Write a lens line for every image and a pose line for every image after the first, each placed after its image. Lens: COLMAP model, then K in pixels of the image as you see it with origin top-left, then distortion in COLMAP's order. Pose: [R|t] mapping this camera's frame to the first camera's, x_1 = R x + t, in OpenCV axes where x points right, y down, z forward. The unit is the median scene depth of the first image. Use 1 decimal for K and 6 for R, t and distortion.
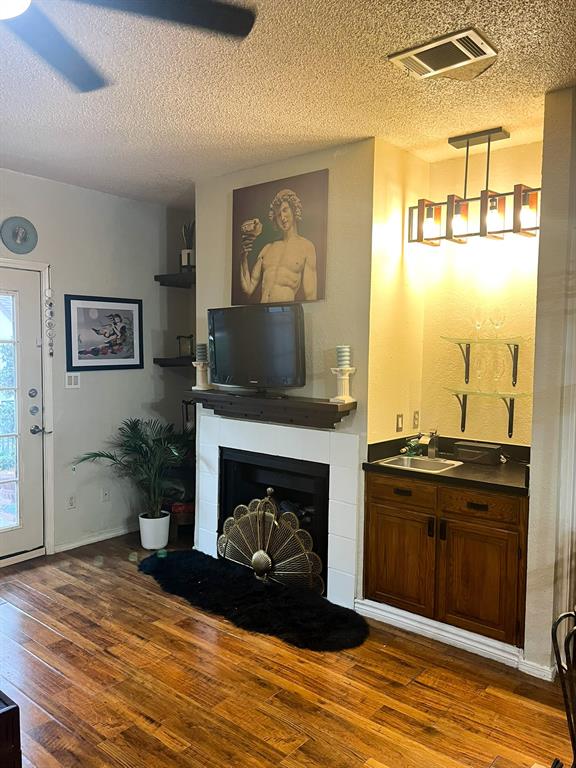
lens RADIAL K [[585.7, 0, 295.4], [0, 585.7, 384.2], [0, 0, 1]] dist [0.031201, -0.043335]
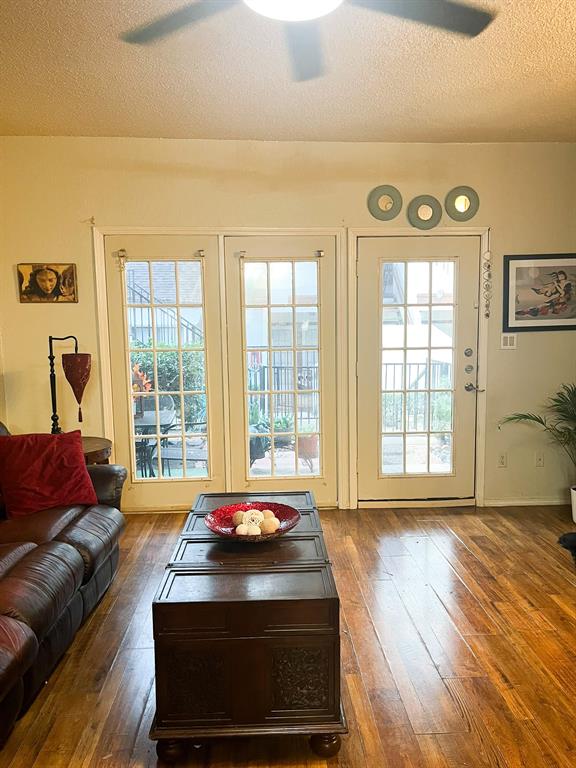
lens RADIAL K [[585.7, 0, 285.1], [0, 585.7, 380.9], [0, 0, 1]] dist [0.031201, -0.043335]
pose [[0.673630, 0.058595, -0.736742, 0.114873], [-0.024174, 0.998066, 0.057276, 0.013729], [0.738673, -0.020773, 0.673743, 0.041731]]
